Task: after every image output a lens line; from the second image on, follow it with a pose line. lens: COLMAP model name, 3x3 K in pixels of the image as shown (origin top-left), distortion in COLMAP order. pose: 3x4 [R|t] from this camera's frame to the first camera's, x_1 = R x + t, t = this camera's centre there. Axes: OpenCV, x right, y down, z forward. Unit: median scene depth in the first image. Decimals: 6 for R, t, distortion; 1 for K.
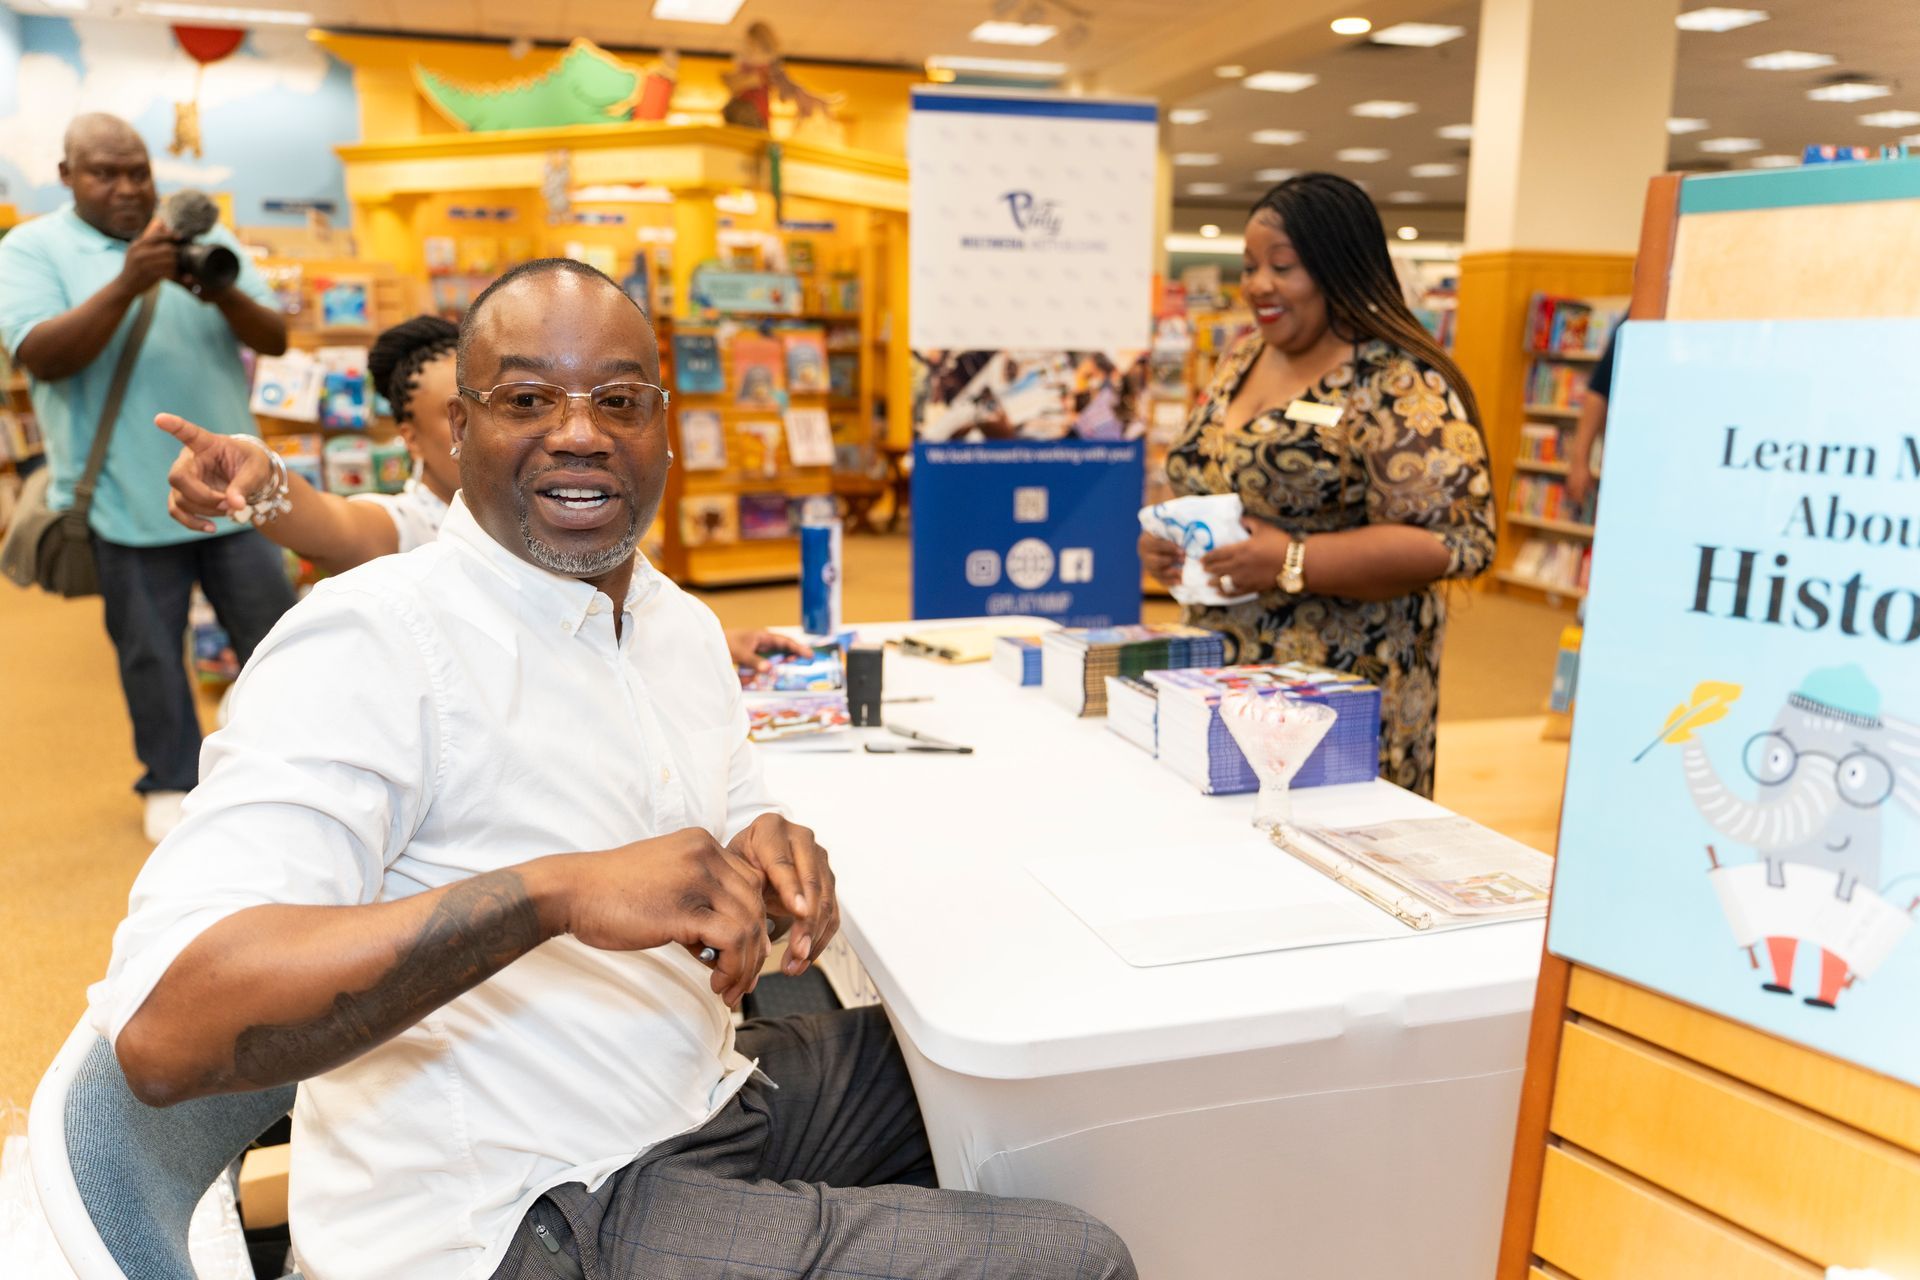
lens RADIAL K [[1514.3, 0, 998.2], [0, 1514.3, 638.5], [0, 0, 1]] dist [-0.023638, 0.005923]
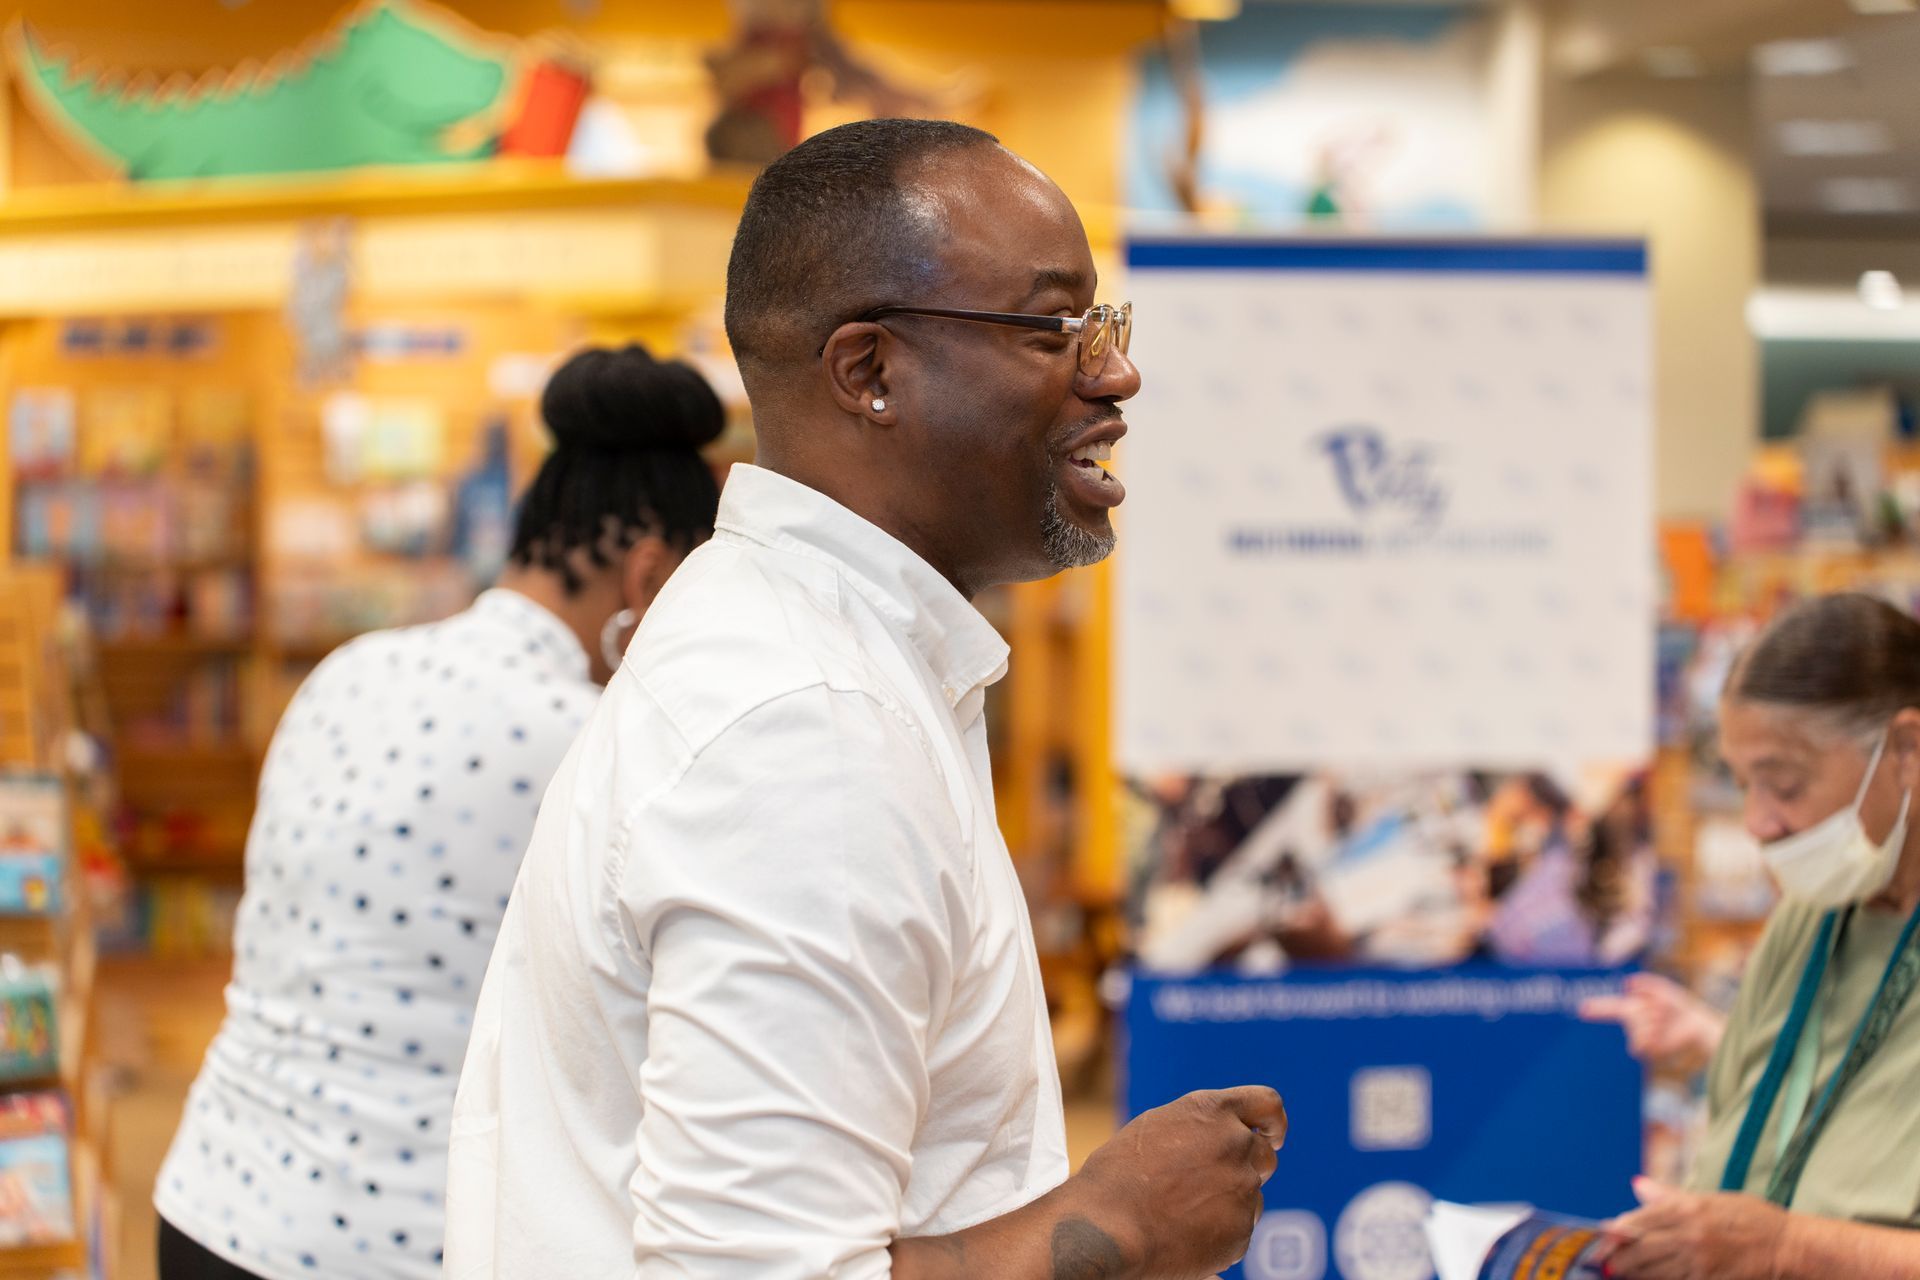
lens RADIAL K [[4012.5, 0, 960.0], [0, 4012.5, 640.0], [0, 0, 1]] dist [-0.076763, -0.029524]
pose [[0.994513, -0.013589, -0.103730, 0.019864], [-0.003186, 0.987133, -0.159868, -0.035958], [0.104568, 0.159321, 0.981673, -0.193386]]
